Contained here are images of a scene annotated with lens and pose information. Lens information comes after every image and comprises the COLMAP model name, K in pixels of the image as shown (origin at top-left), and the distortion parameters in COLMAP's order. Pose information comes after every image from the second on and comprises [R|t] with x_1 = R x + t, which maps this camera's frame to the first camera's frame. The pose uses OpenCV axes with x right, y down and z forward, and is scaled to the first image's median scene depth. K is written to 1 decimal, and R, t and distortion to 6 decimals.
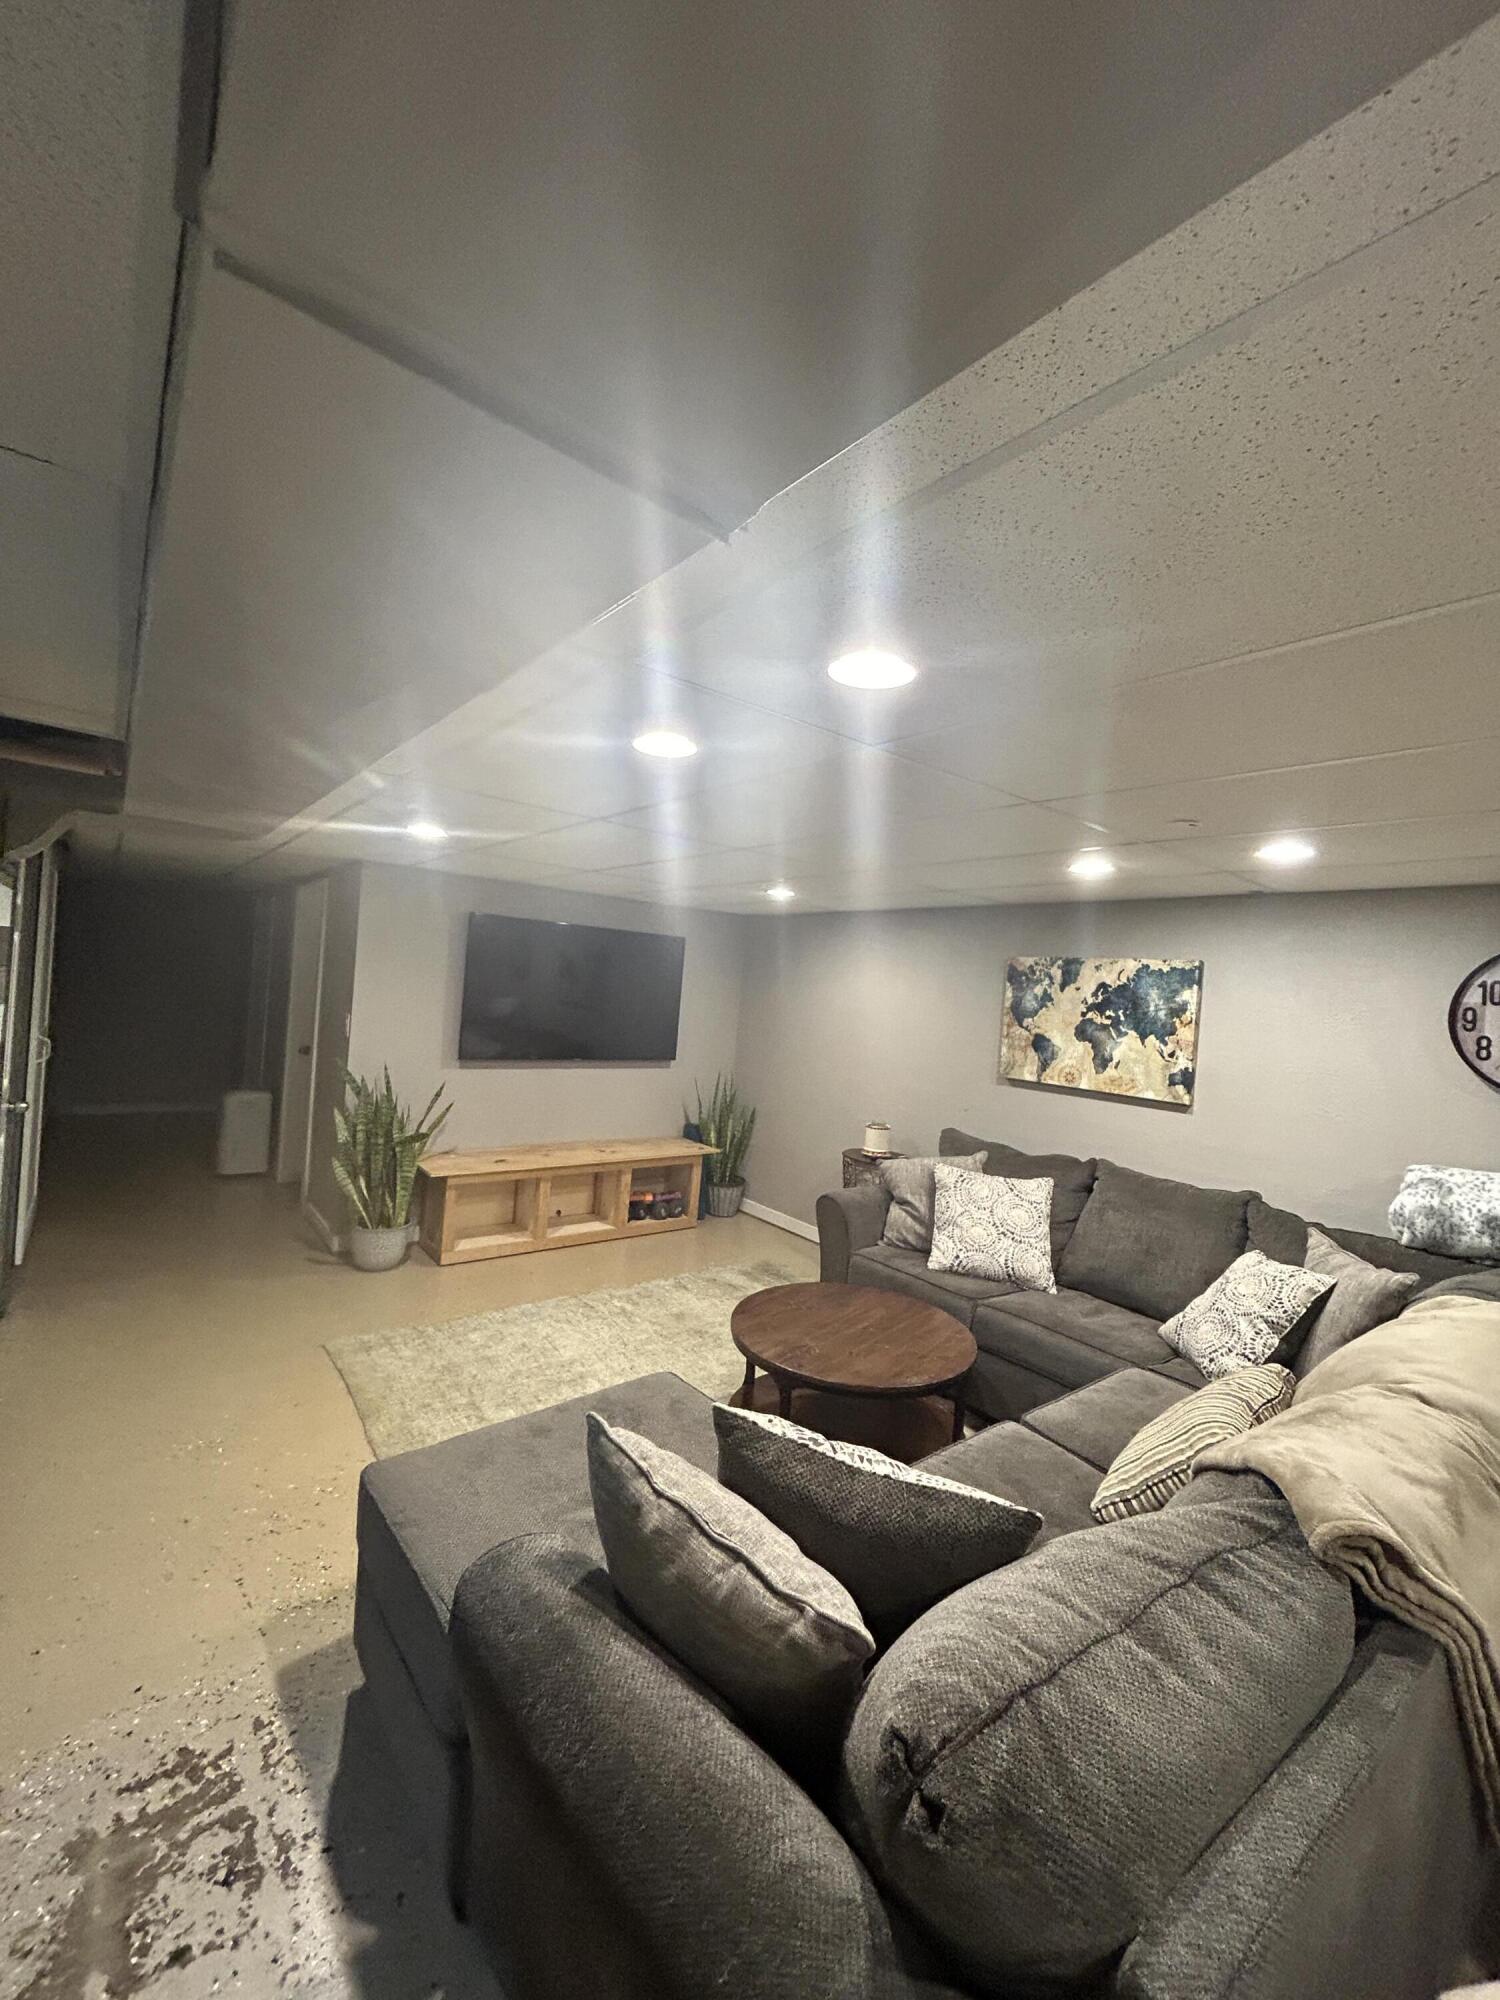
lens RADIAL K [[813.7, 0, 754.5], [0, 813.7, 990.9], [0, 0, 1]] dist [0.000352, 0.001107]
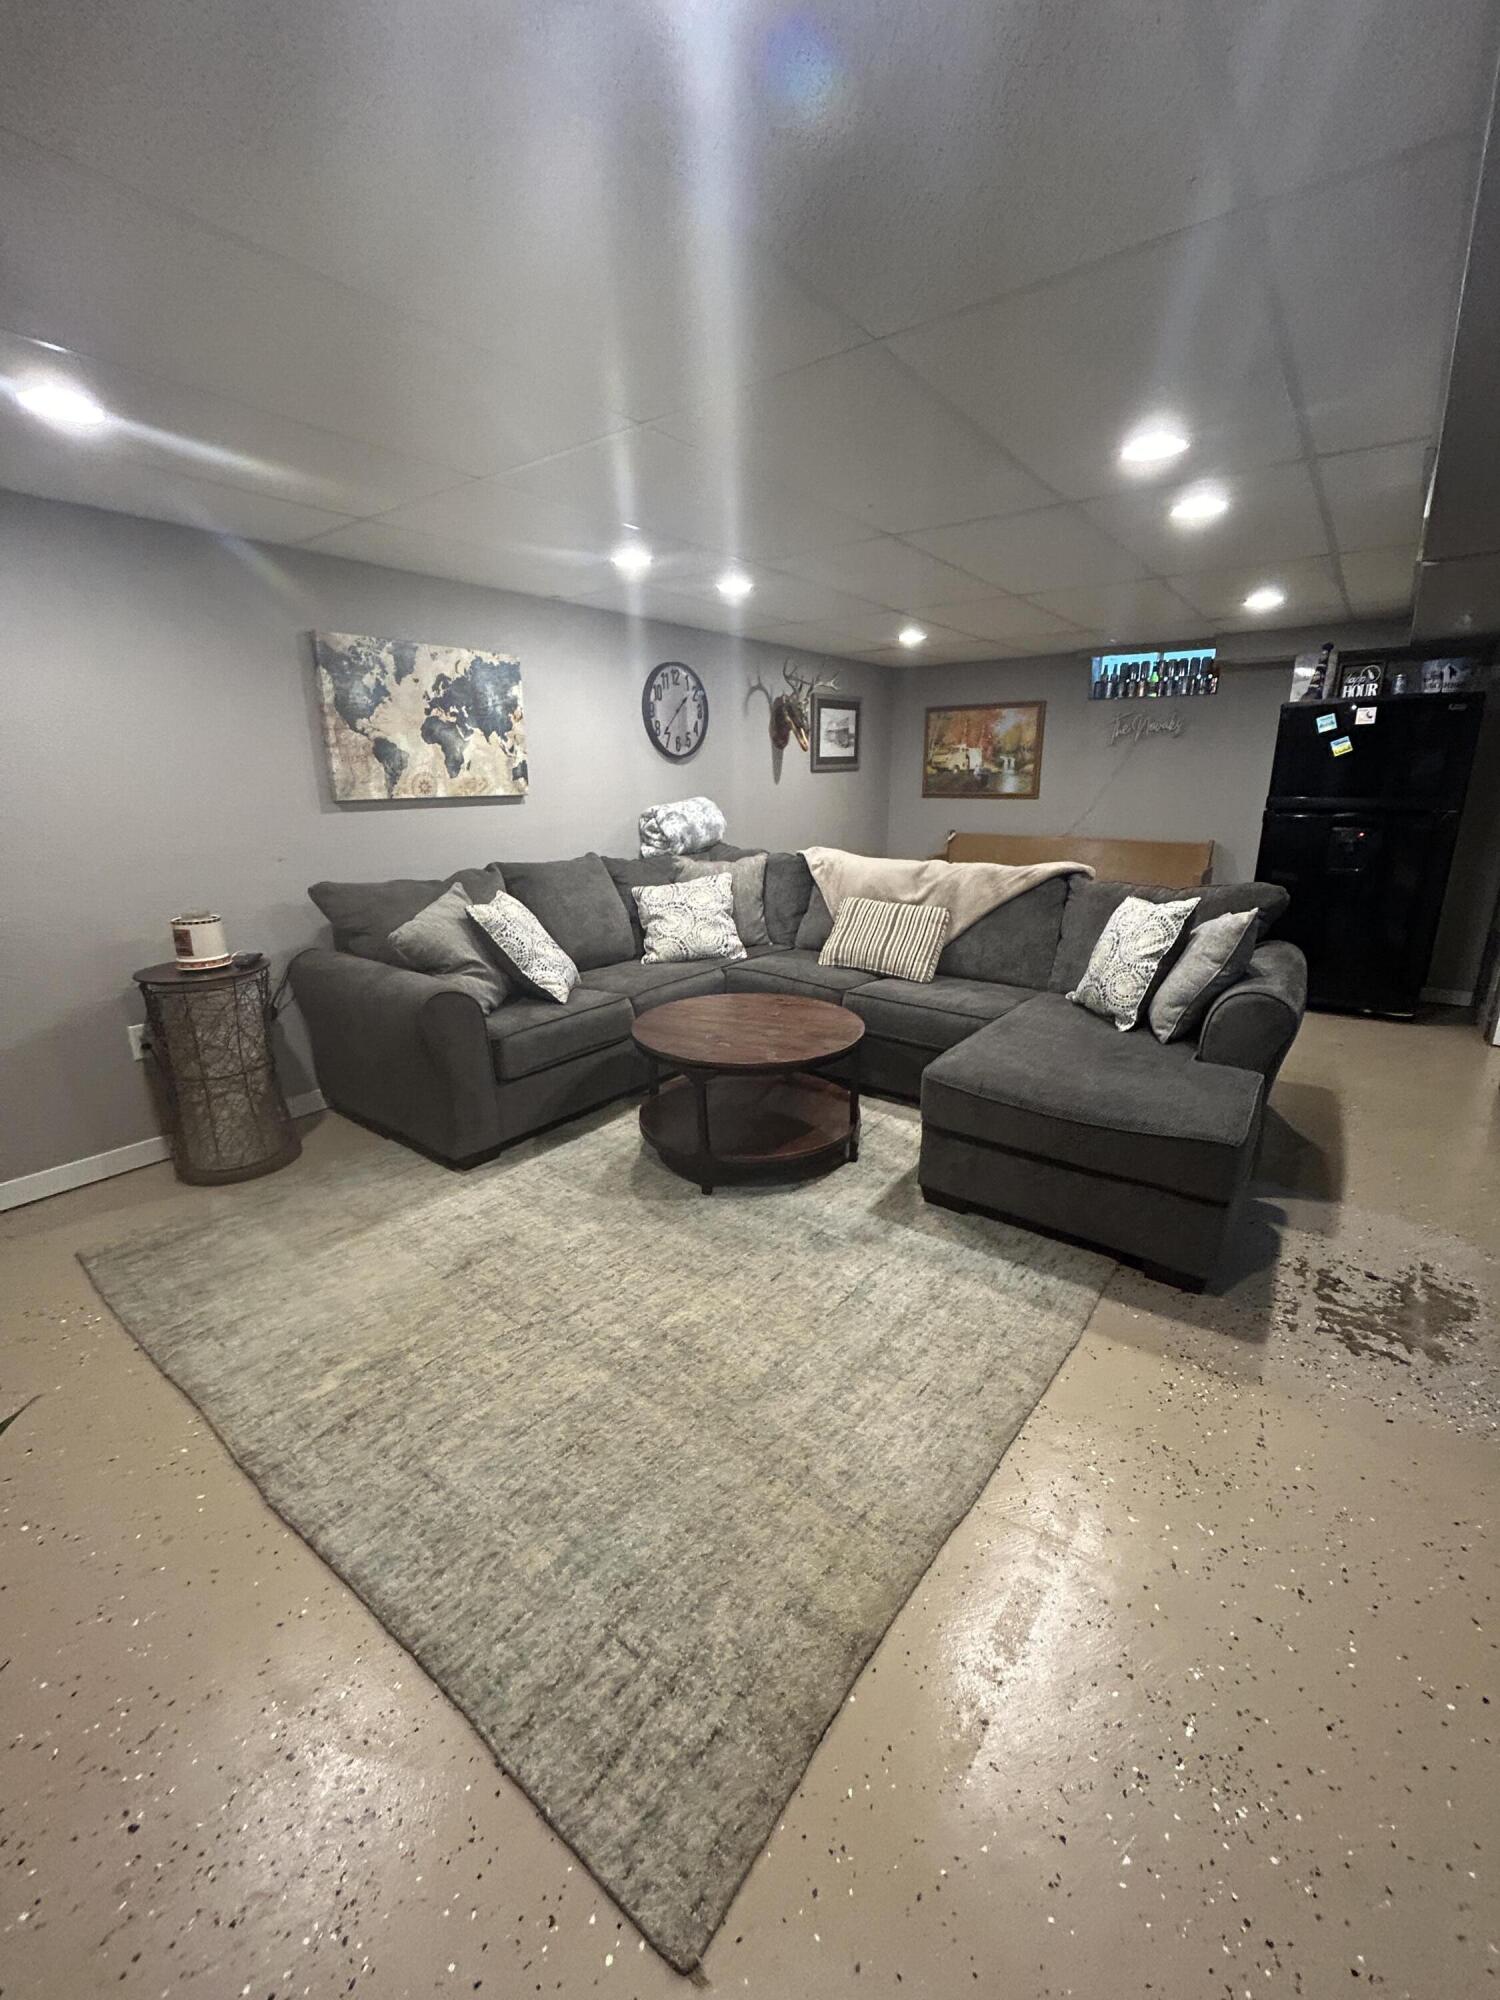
lens RADIAL K [[813.7, 0, 754.5], [0, 813.7, 990.9], [0, 0, 1]] dist [0.000352, 0.001107]
pose [[-0.244594, -0.320909, 0.914981, -0.604556], [-0.009425, 0.944386, 0.328703, 0.021738], [-0.969580, 0.071775, -0.234016, 0.899484]]
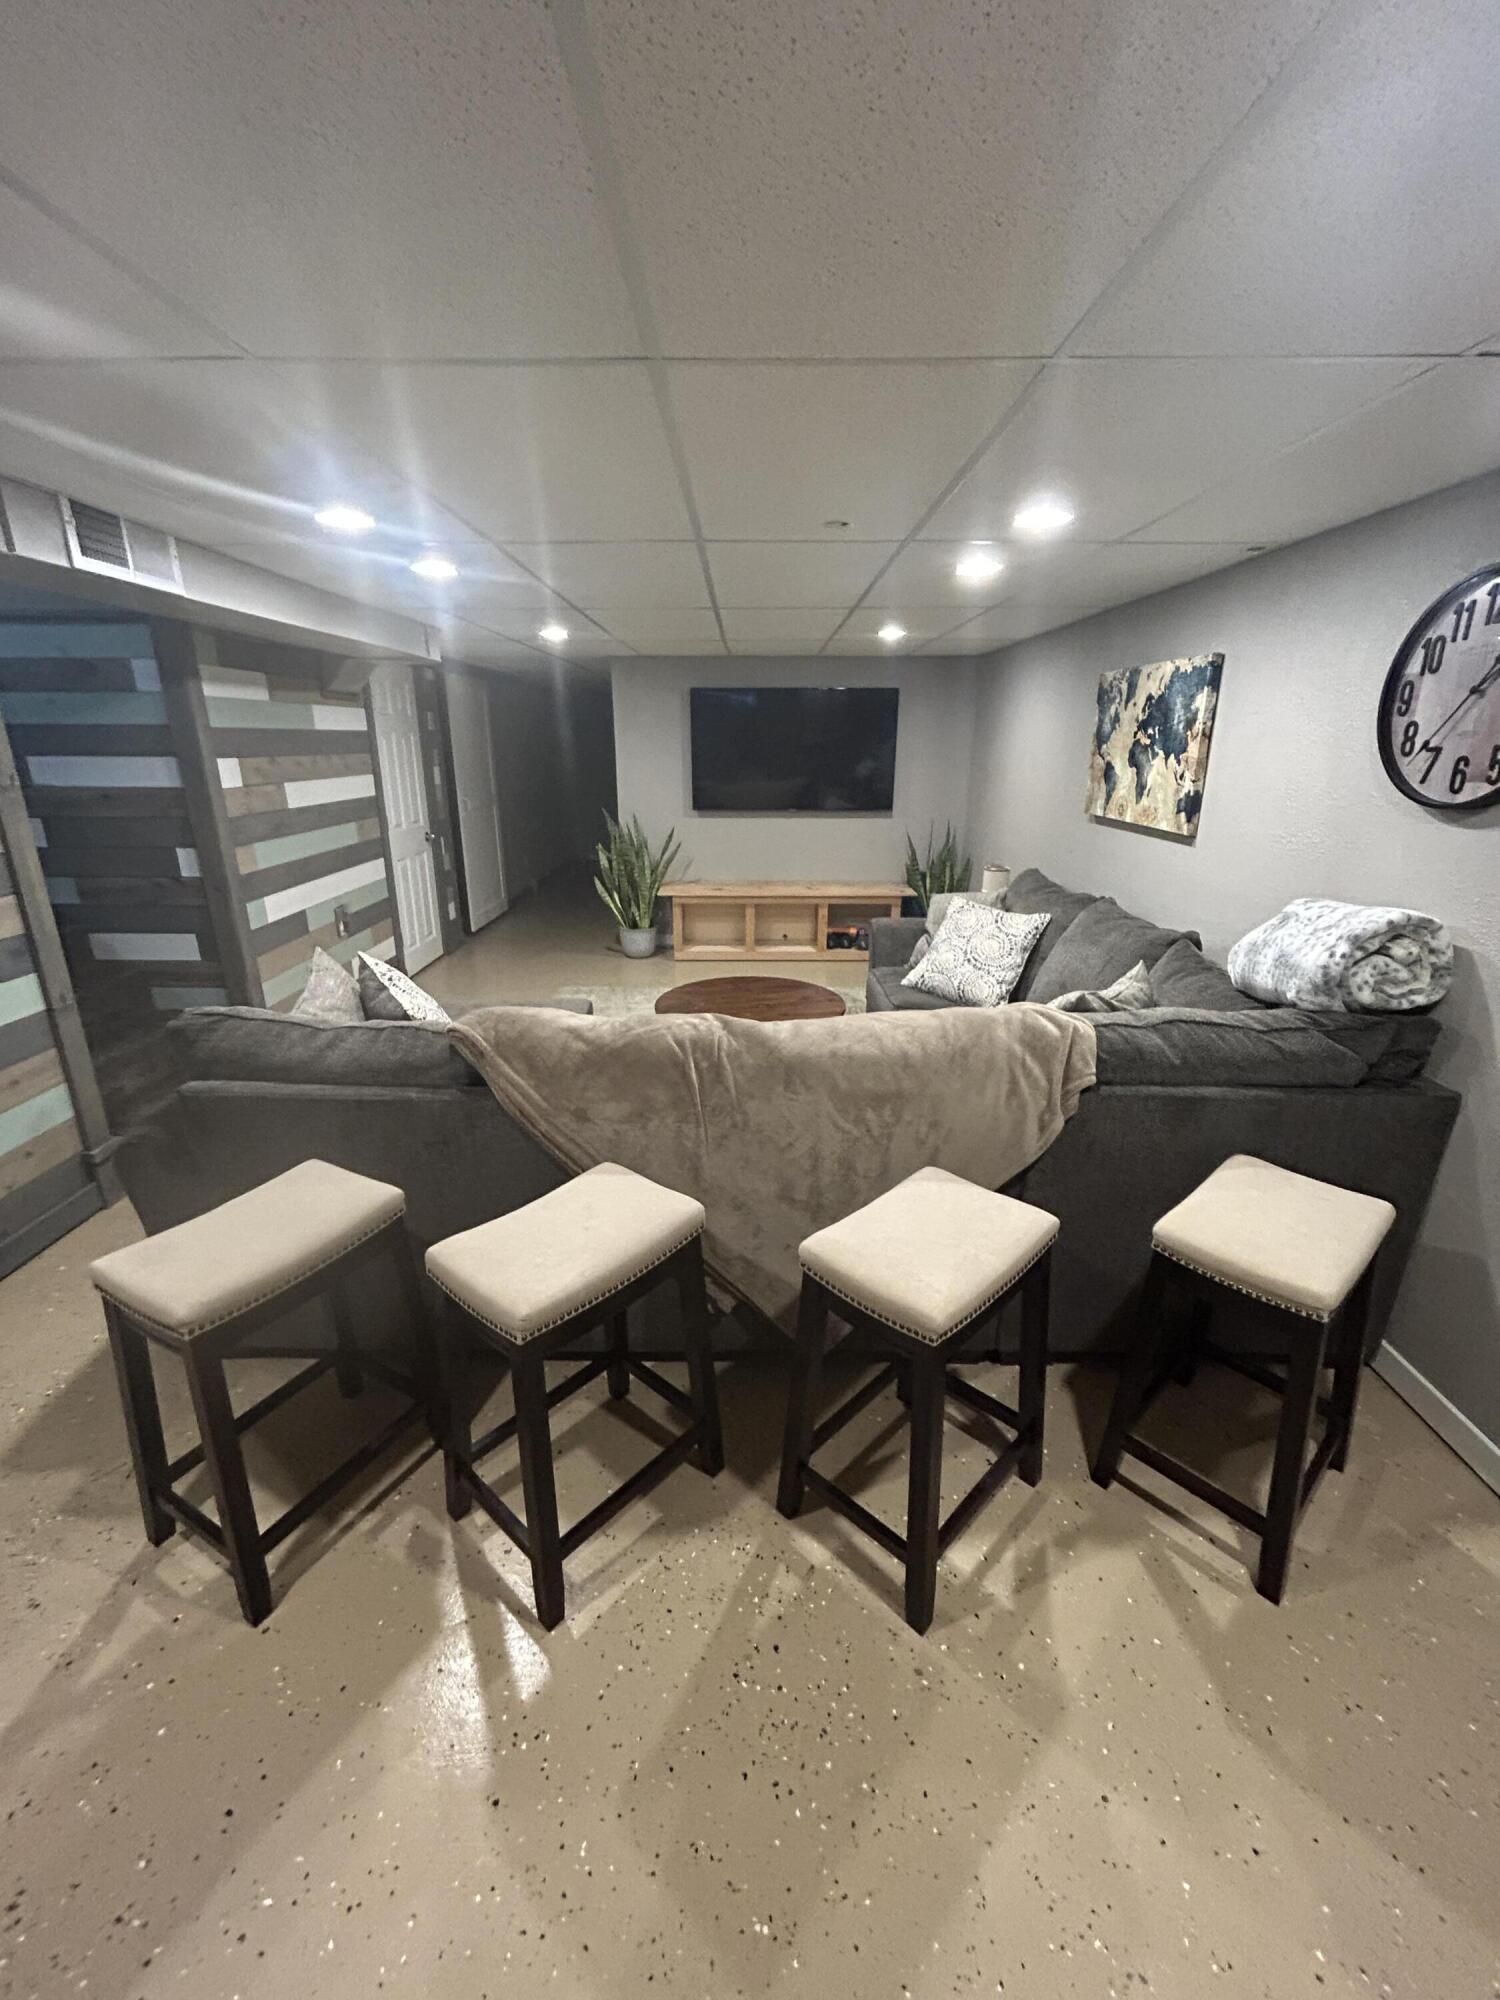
lens RADIAL K [[813.7, 0, 754.5], [0, 813.7, 990.9], [0, 0, 1]] dist [0.000352, 0.001107]
pose [[0.784273, 0.111918, -0.610238, 0.658972], [0.057832, 0.966124, 0.251514, 0.051765], [0.617715, -0.232547, 0.751232, 0.032395]]
